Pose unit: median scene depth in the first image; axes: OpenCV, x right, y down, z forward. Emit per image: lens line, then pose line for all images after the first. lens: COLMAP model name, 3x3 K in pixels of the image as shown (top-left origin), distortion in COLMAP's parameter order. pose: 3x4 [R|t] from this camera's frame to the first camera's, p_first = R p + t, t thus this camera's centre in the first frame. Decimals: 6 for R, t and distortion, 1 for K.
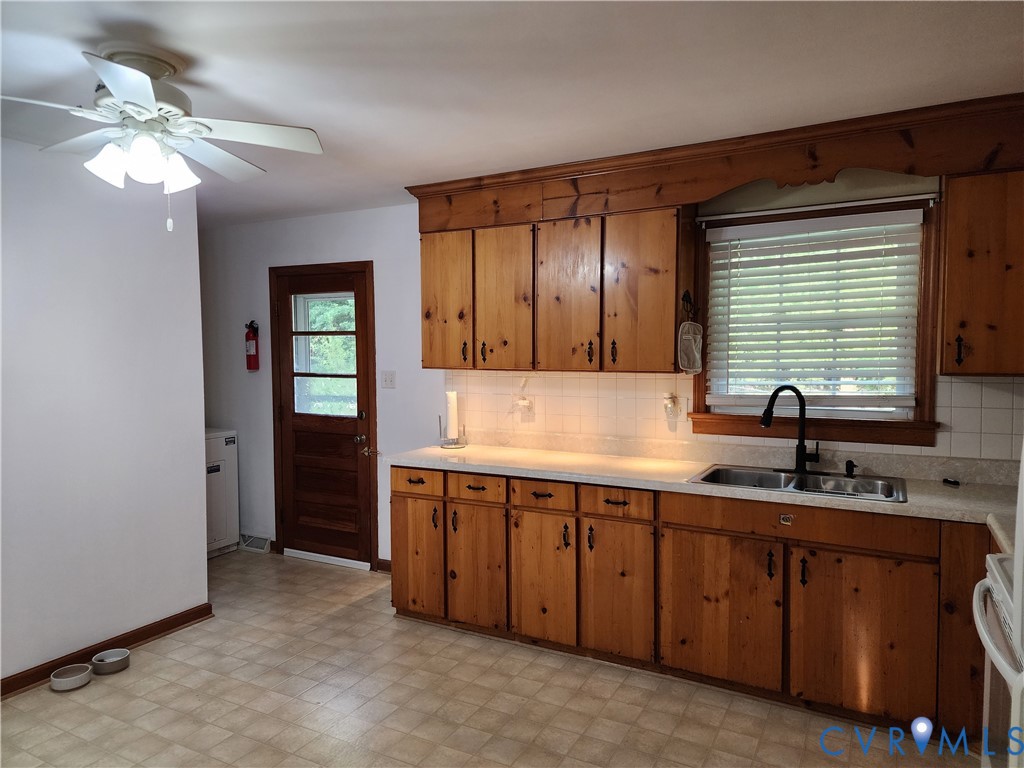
lens RADIAL K [[684.4, 0, 508.9], [0, 684.4, 382.3], [0, 0, 1]] dist [0.058123, -0.057748]
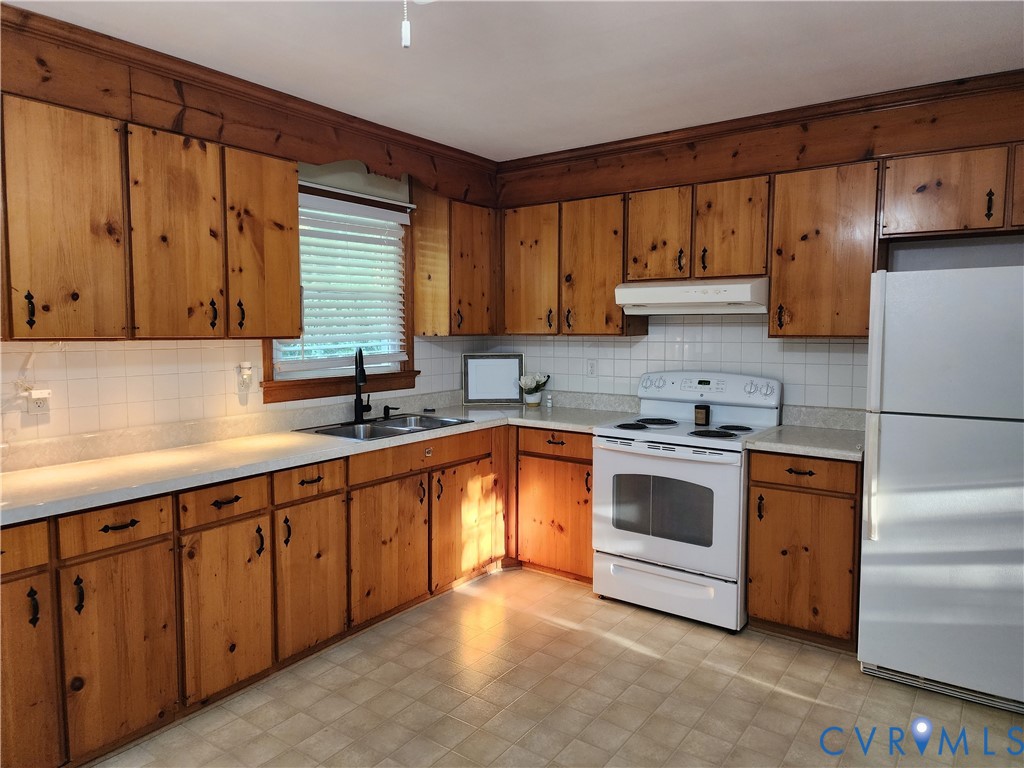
lens RADIAL K [[684.4, 0, 513.3], [0, 684.4, 382.2], [0, 0, 1]] dist [0.058123, -0.057748]
pose [[0.099885, -0.076050, 0.992088, -0.667567], [0.043235, 0.996465, 0.072033, -0.008943], [-0.994059, 0.035697, 0.102820, 0.596909]]
